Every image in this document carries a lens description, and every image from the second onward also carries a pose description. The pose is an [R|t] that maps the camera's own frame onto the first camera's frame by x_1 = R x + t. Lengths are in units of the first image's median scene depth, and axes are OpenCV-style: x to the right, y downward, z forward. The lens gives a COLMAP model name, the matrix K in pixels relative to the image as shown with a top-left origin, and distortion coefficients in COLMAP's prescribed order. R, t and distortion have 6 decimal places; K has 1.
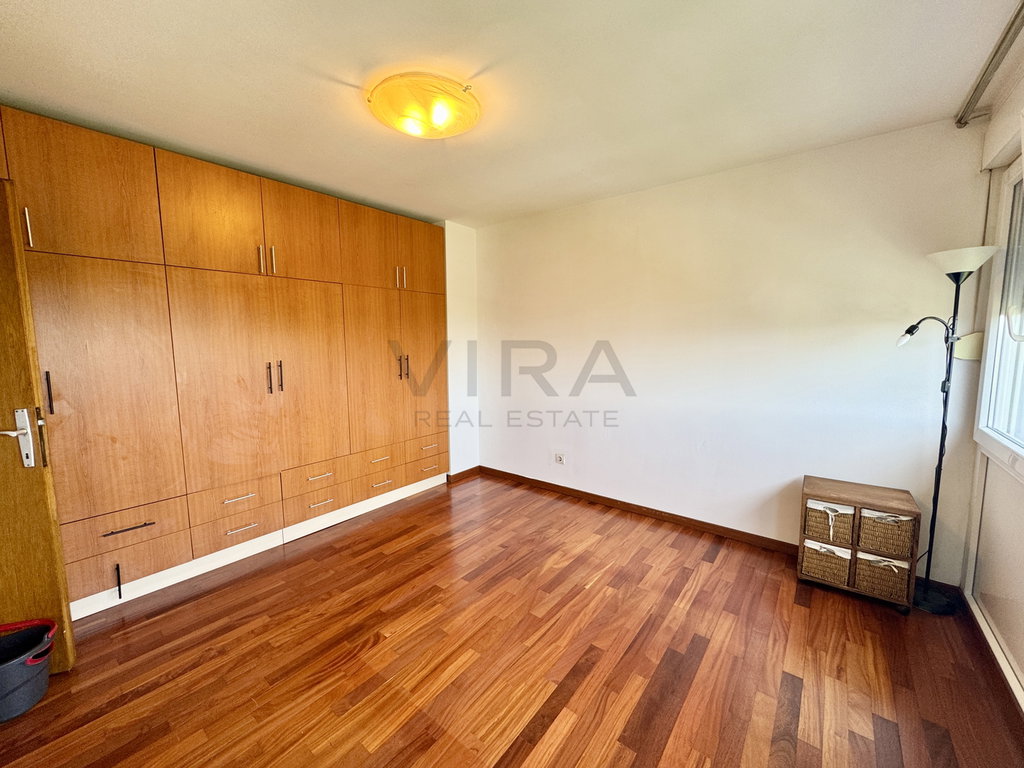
lens RADIAL K [[409.3, 0, 509.6], [0, 409.3, 384.7], [0, 0, 1]] dist [-0.001279, 0.000051]
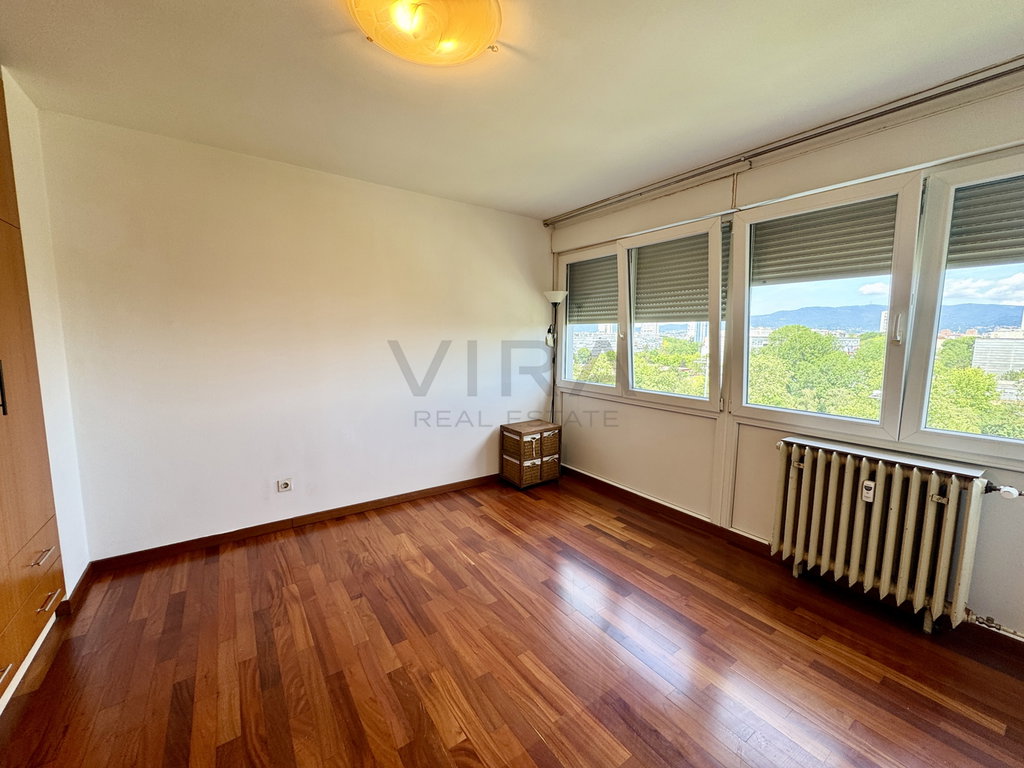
lens RADIAL K [[409.3, 0, 509.6], [0, 409.3, 384.7], [0, 0, 1]] dist [-0.001279, 0.000051]
pose [[0.282322, -0.099573, 0.954138, -0.733960], [0.095125, 0.992603, 0.075441, -0.041479], [-0.954592, 0.069464, 0.289706, 0.545300]]
